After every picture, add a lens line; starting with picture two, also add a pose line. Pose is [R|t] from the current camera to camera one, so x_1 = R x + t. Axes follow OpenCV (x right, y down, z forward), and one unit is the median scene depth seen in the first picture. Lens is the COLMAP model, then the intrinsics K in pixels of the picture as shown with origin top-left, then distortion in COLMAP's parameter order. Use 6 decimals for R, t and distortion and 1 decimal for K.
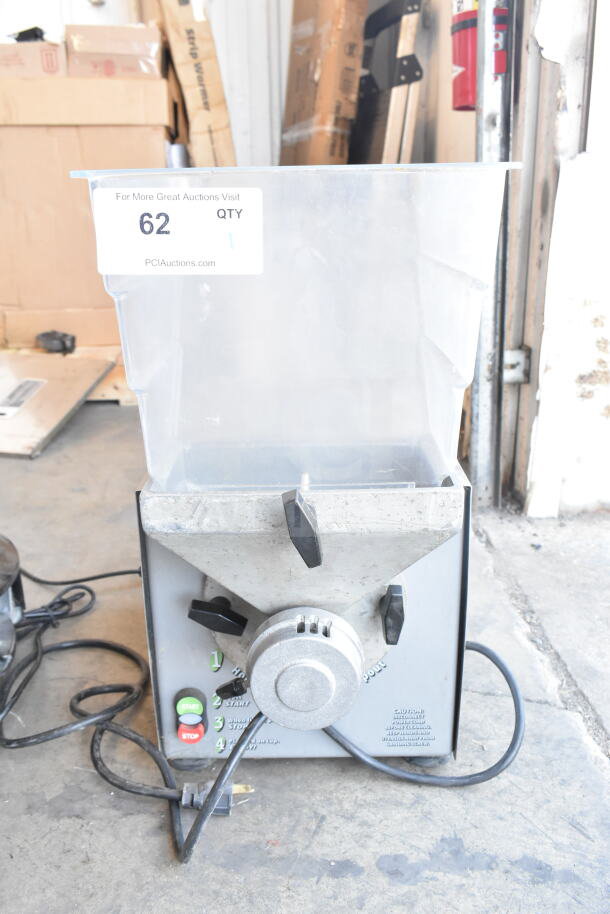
lens RADIAL K [[832.0, 0, 305.9], [0, 832.0, 458.4], [0, 0, 1]] dist [-0.011940, 0.002974]
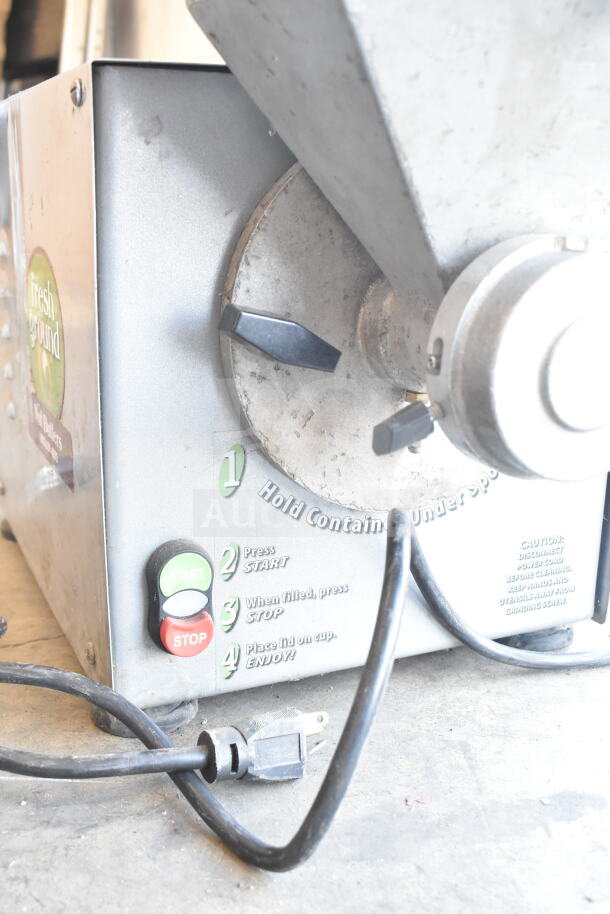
lens RADIAL K [[1006.5, 0, 304.2], [0, 1006.5, 455.7], [0, 0, 1]] dist [-0.018369, 0.000000]
pose [[0.907687, -0.080185, 0.411917, -0.310111], [0.107874, 0.993174, -0.044372, 0.262551], [-0.405547, 0.084711, 0.910141, 0.437568]]
